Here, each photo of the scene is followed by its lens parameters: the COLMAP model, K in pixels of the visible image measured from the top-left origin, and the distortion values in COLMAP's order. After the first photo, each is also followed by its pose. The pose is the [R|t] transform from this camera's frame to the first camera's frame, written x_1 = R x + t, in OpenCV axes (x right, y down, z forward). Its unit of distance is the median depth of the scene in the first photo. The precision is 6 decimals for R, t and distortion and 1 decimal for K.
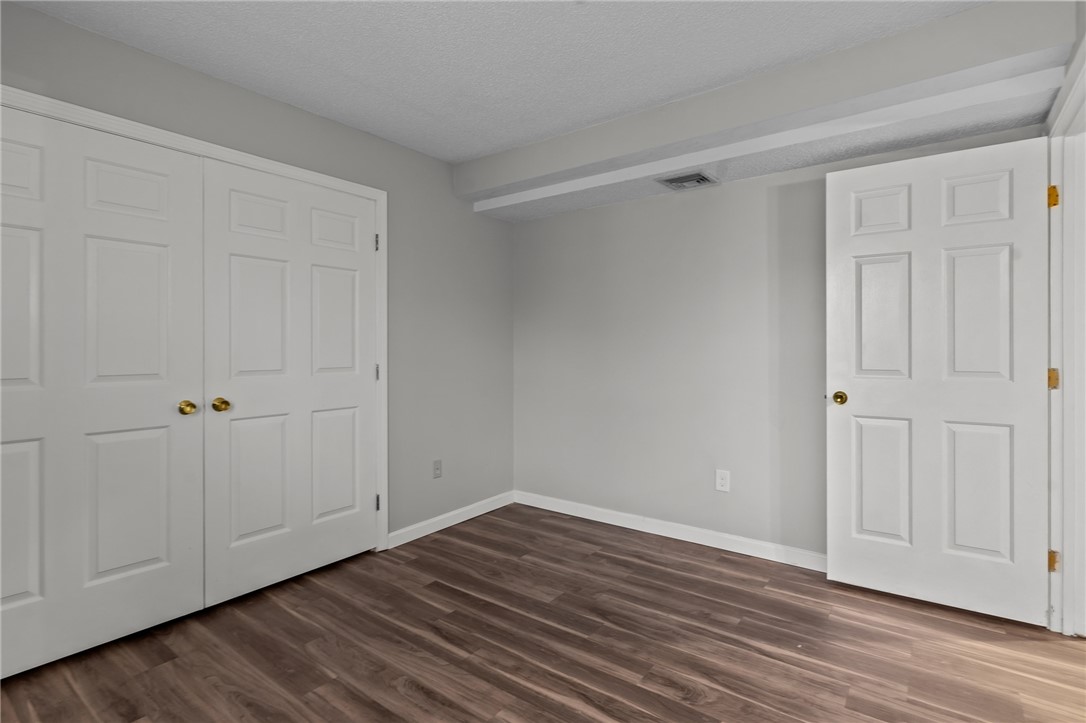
lens RADIAL K [[538.5, 0, 539.6], [0, 538.5, 350.1], [0, 0, 1]] dist [0.000312, -0.000041]
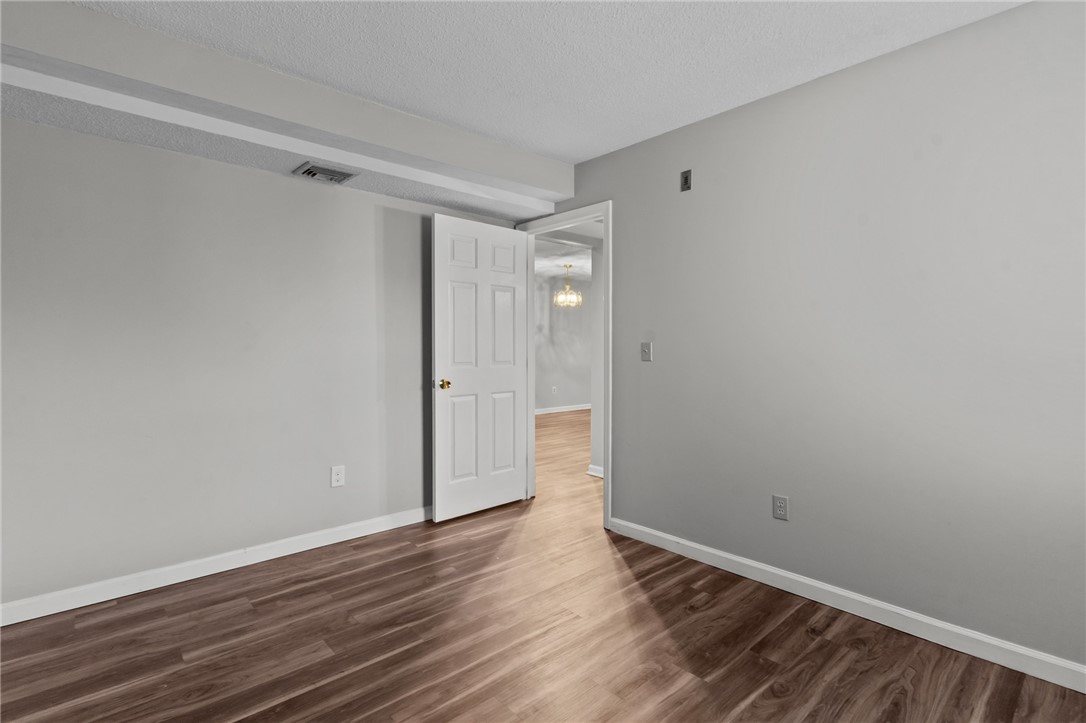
lens RADIAL K [[526.1, 0, 543.6], [0, 526.1, 359.9], [0, 0, 1]] dist [0.000568, -0.000336]
pose [[0.177343, -0.022509, 0.983892, -0.697579], [0.005129, 0.999746, 0.021947, 0.000438], [-0.984136, 0.001154, 0.177413, 0.527908]]
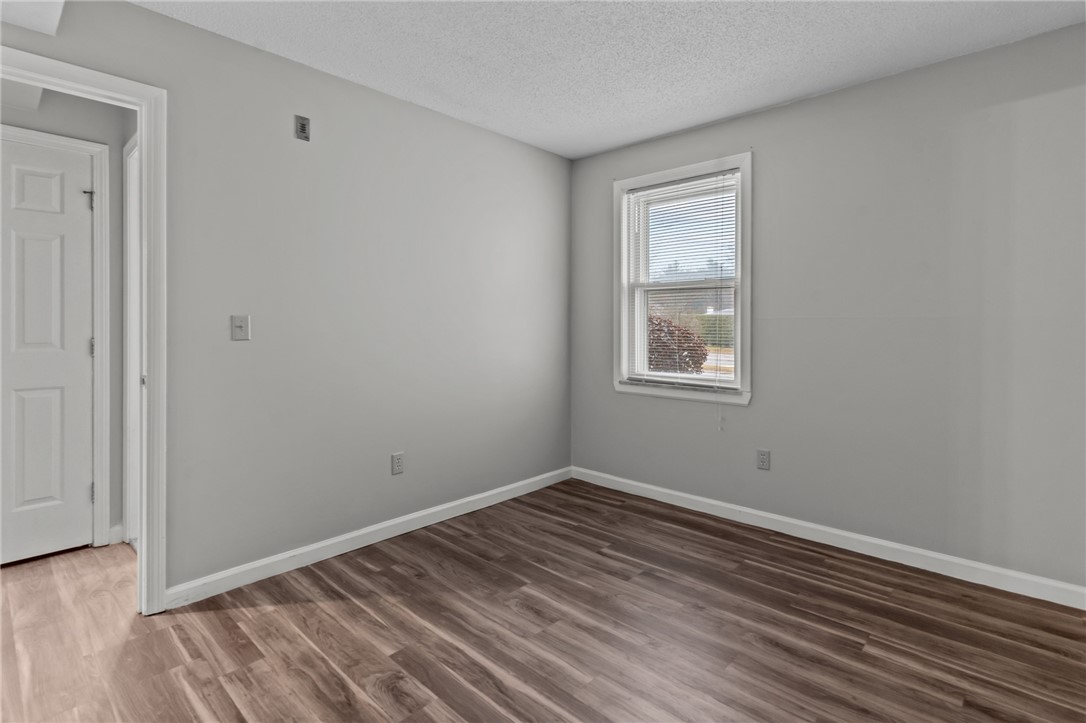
lens RADIAL K [[527.8, 0, 546.3], [0, 527.8, 325.7], [0, 0, 1]] dist [0.001540, 0.000052]
pose [[-0.995888, -0.001361, 0.090579, -0.056861], [-0.000389, 0.999942, 0.010753, -0.002794], [-0.090588, 0.010673, -0.995831, 1.368087]]
